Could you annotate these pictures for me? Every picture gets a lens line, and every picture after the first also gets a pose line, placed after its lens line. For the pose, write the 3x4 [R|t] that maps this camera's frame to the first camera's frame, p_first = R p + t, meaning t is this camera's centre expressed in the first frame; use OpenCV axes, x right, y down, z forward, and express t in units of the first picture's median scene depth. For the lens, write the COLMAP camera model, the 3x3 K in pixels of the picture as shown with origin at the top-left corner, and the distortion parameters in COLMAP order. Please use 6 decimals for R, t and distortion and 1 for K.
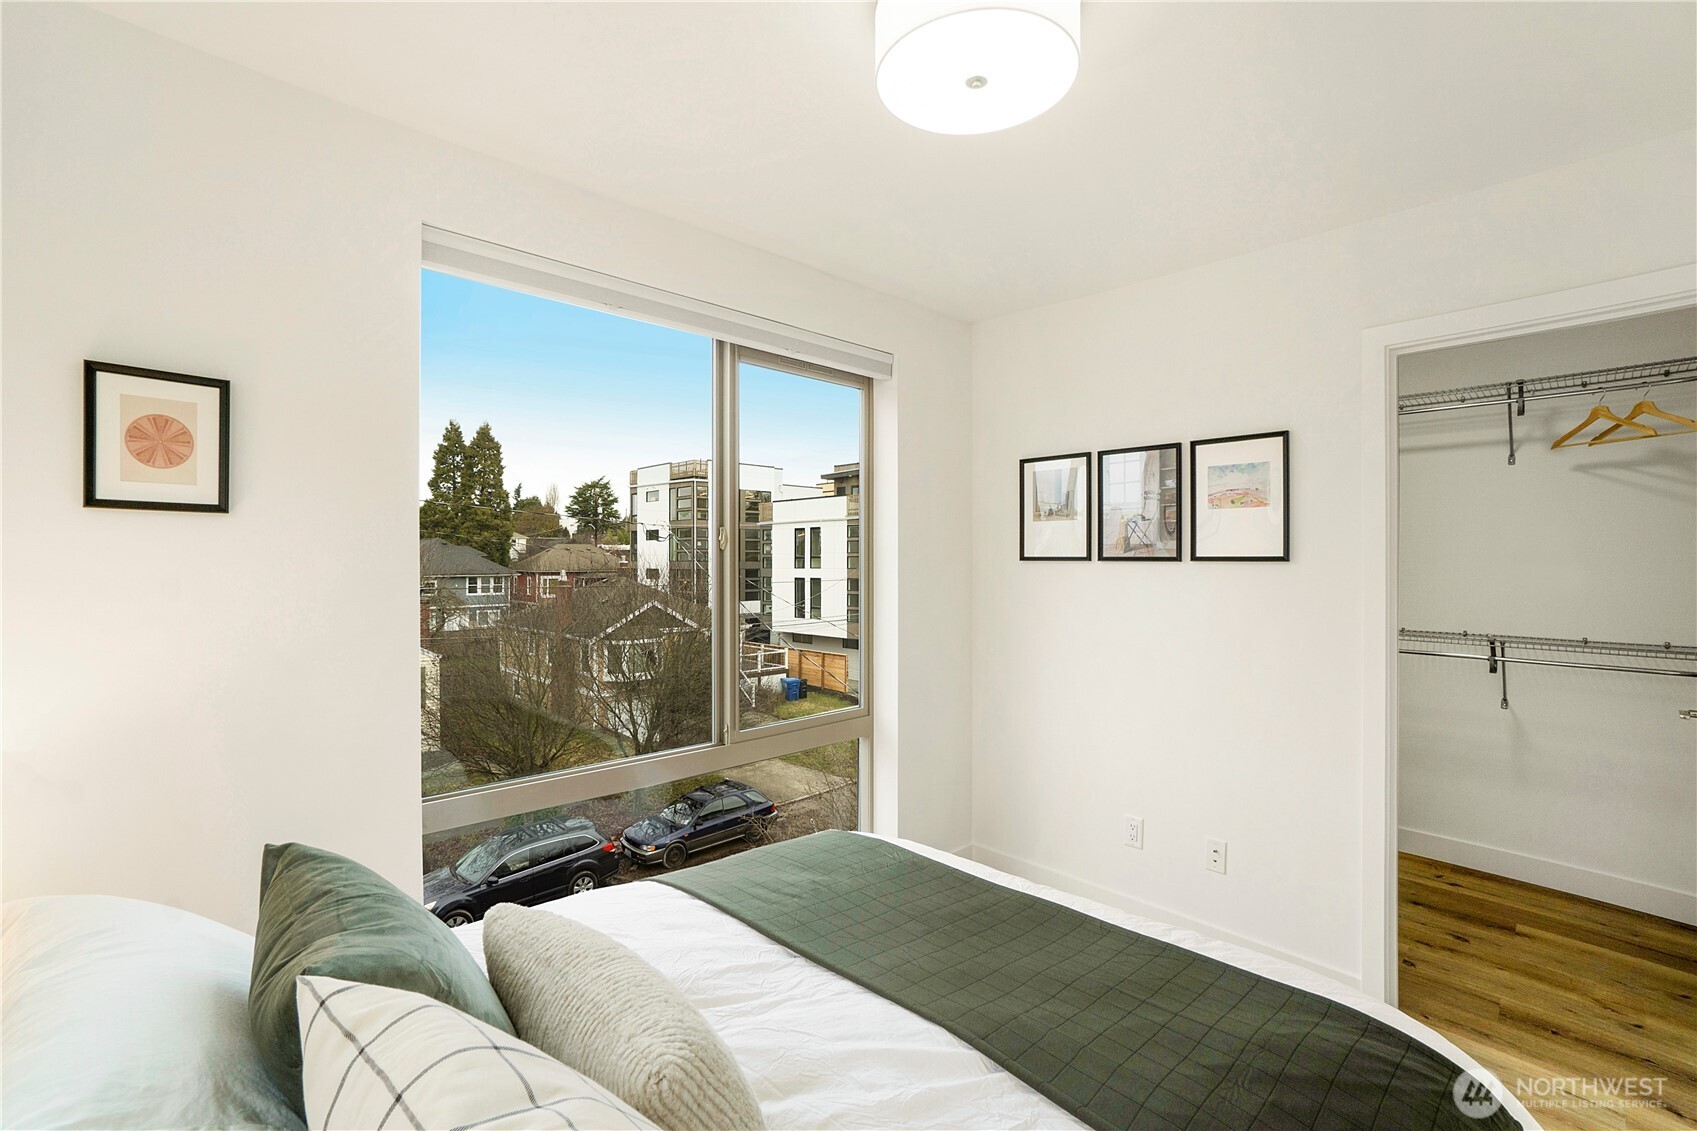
lens RADIAL K [[729.1, 0, 850.8], [0, 729.1, 557.2], [0, 0, 1]] dist [-0.000179, 0.000062]
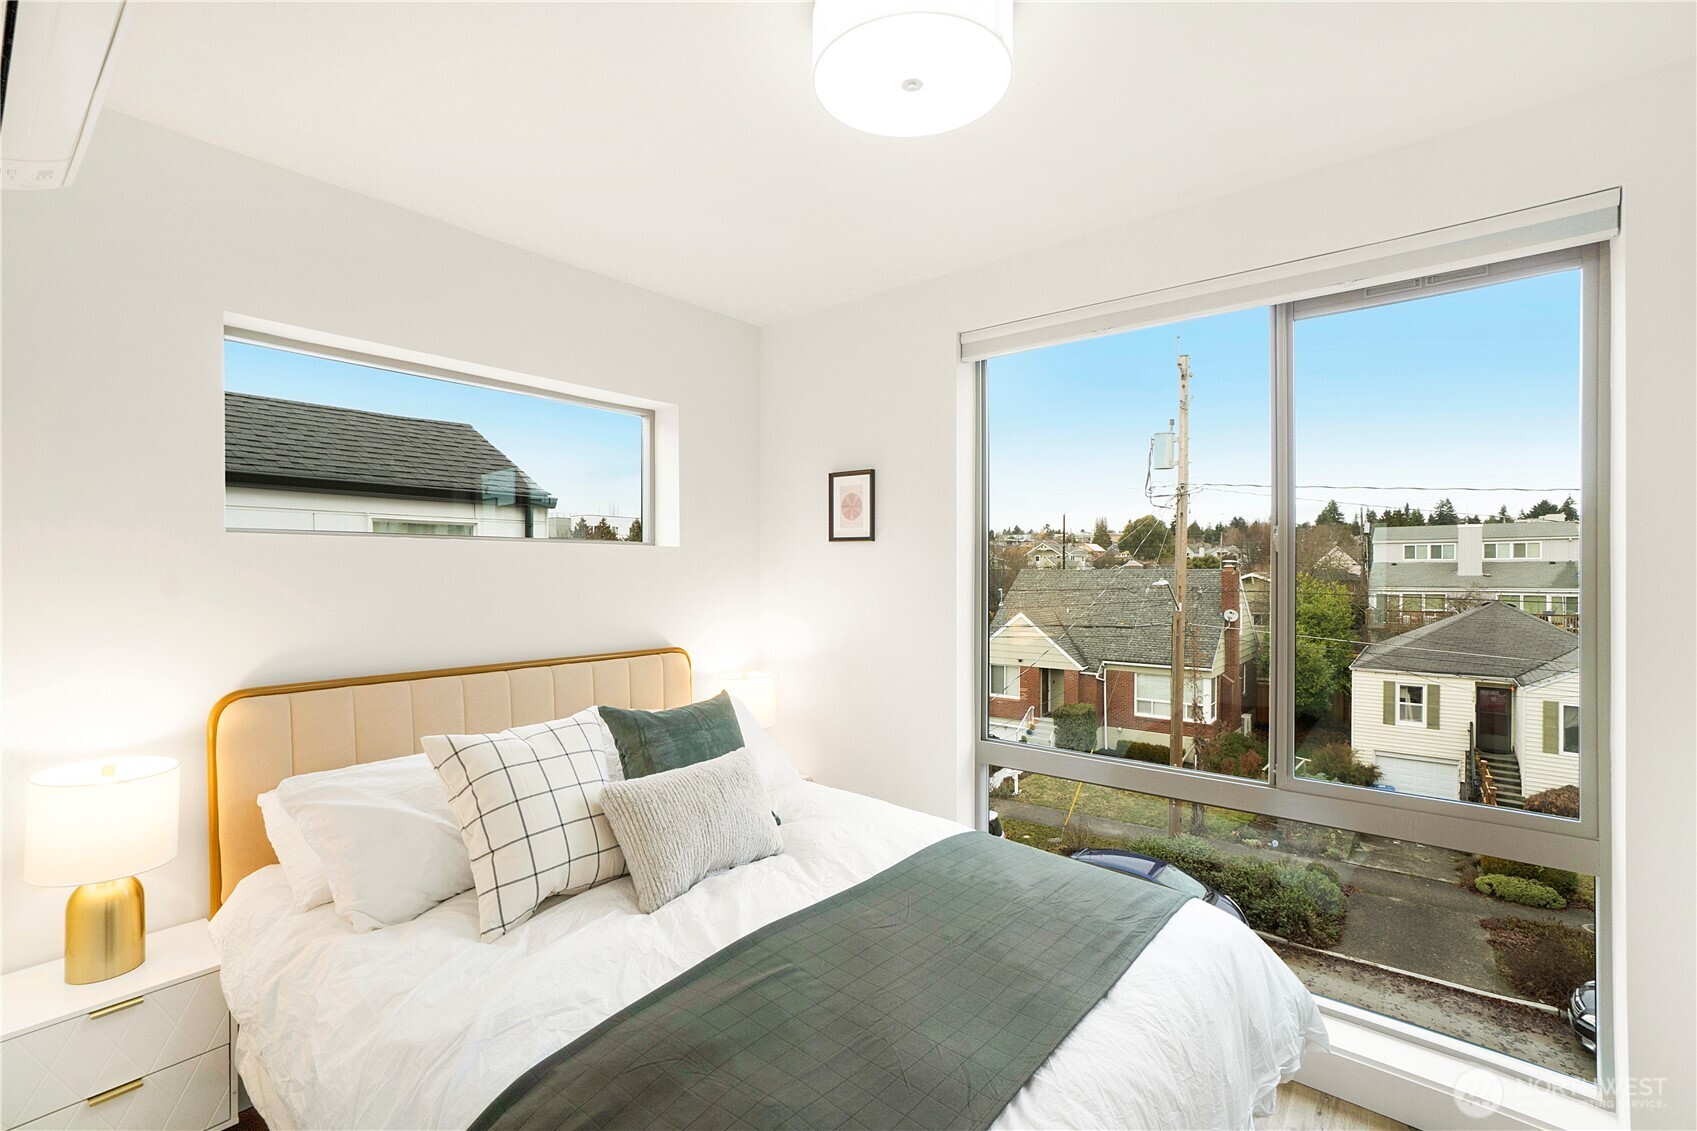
lens RADIAL K [[754.4, 0, 848.5], [0, 754.4, 565.5], [0, 0, 1]] dist [-0.000327, 0.000030]
pose [[0.130319, 0.001739, -0.991471, 1.080982], [0.001368, 0.999997, 0.001934, -0.002765], [0.991471, -0.001608, 0.130316, 0.715421]]
